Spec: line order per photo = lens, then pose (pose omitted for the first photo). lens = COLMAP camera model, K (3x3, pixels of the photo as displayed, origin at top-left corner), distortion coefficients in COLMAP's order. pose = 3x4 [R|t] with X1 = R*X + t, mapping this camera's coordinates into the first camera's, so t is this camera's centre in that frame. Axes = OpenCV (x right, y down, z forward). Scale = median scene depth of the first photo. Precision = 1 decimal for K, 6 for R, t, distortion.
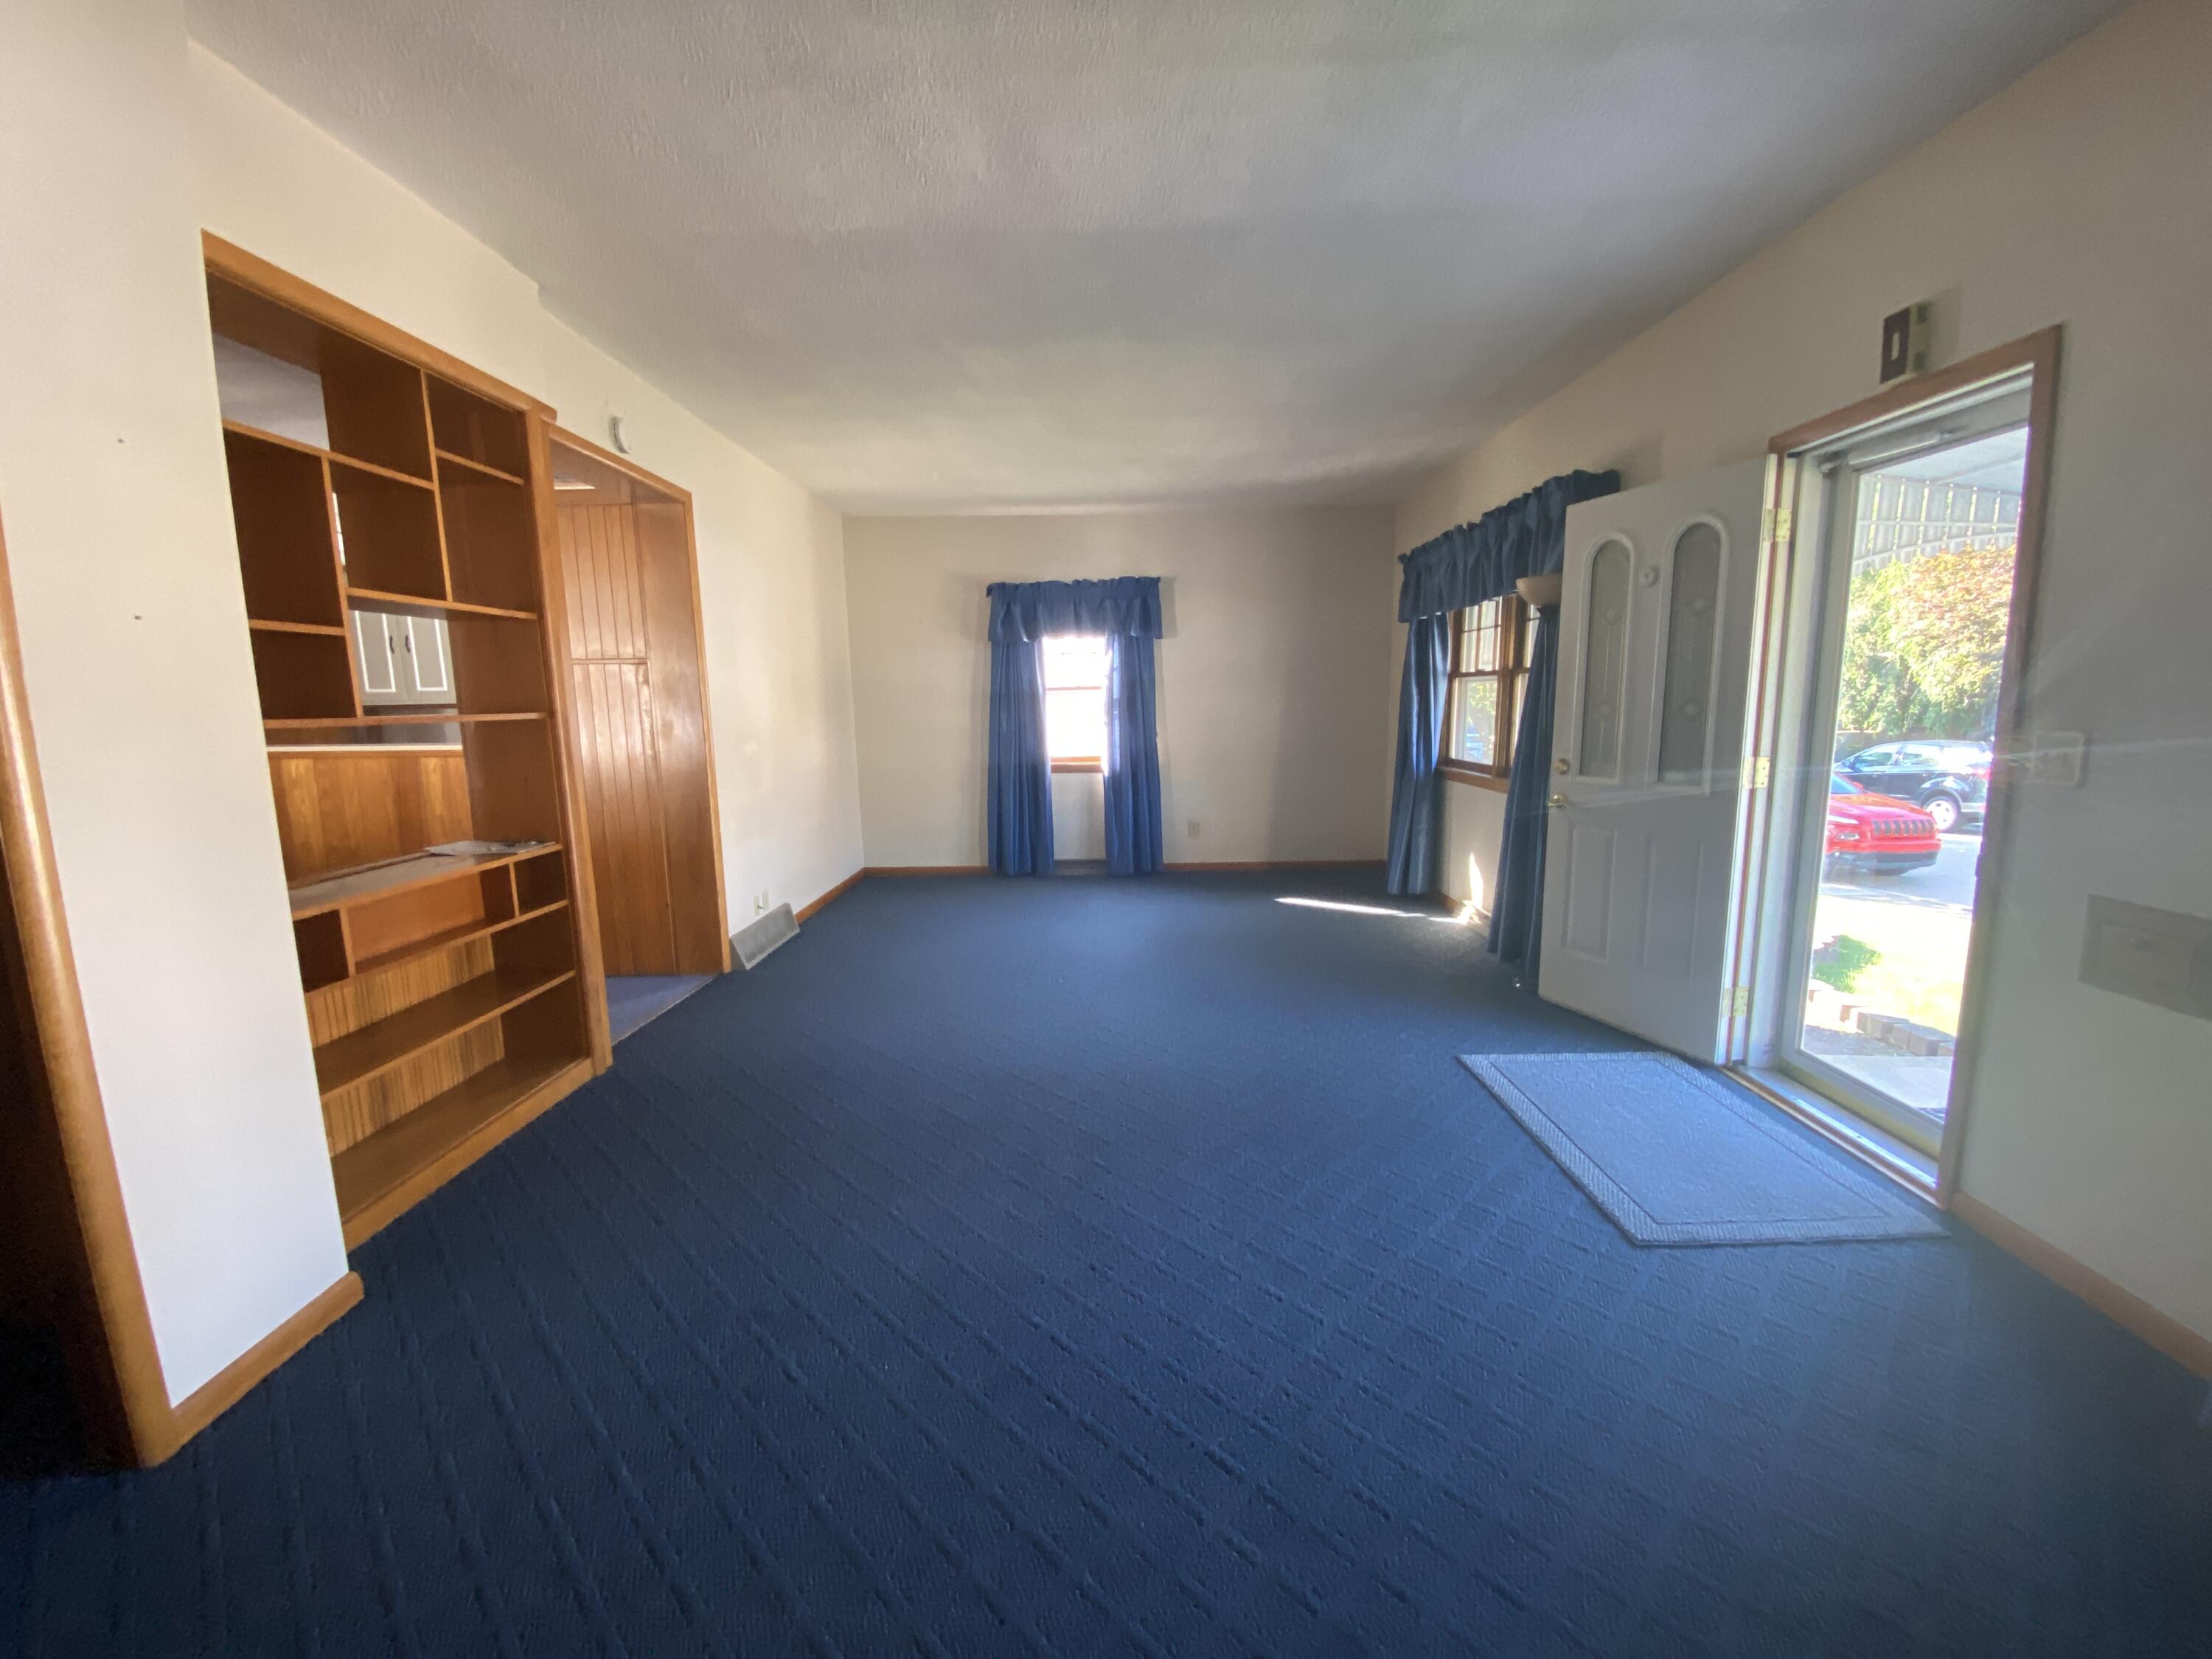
lens RADIAL K [[886.9, 0, 1106.0], [0, 886.9, 829.5], [0, 0, 1]] dist [0.057863, -0.000104]
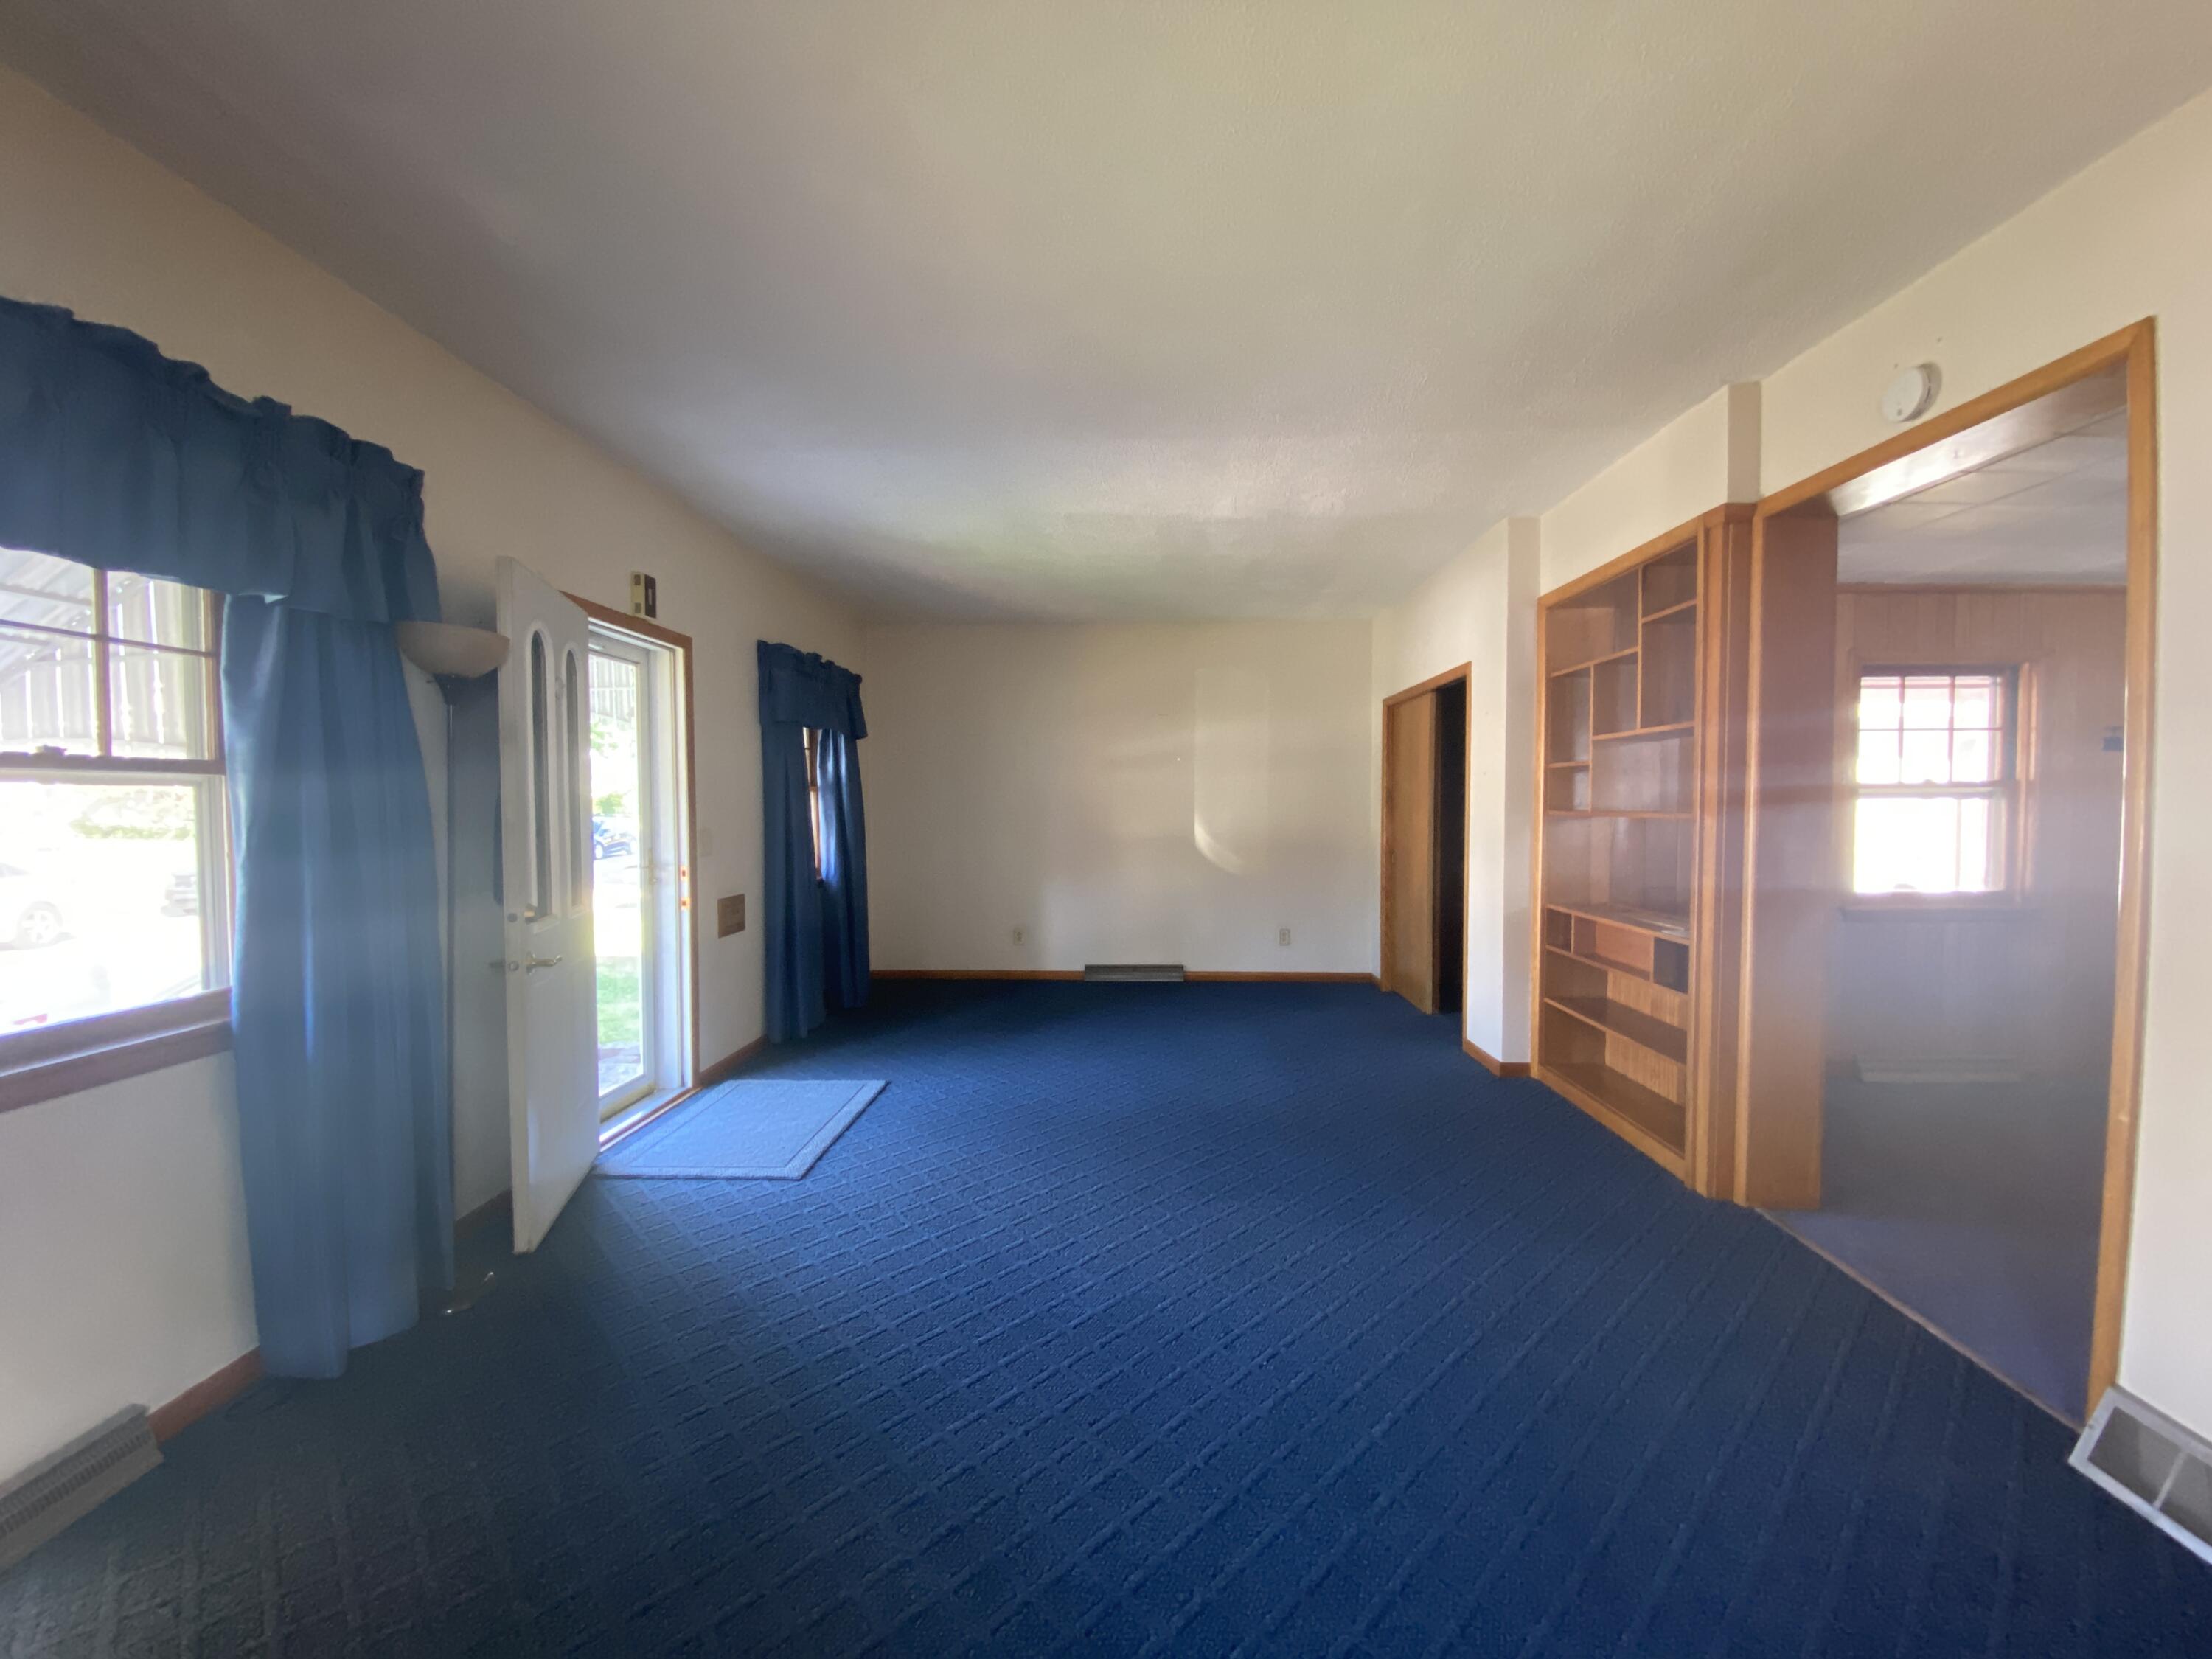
lens RADIAL K [[886.9, 0, 1106.0], [0, 886.9, 829.5], [0, 0, 1]] dist [0.057863, -0.000104]
pose [[-0.999149, 0.018774, 0.036724, 0.019689], [0.025328, 0.982020, 0.187072, -0.365593], [-0.032552, 0.187843, -0.981659, 2.330570]]
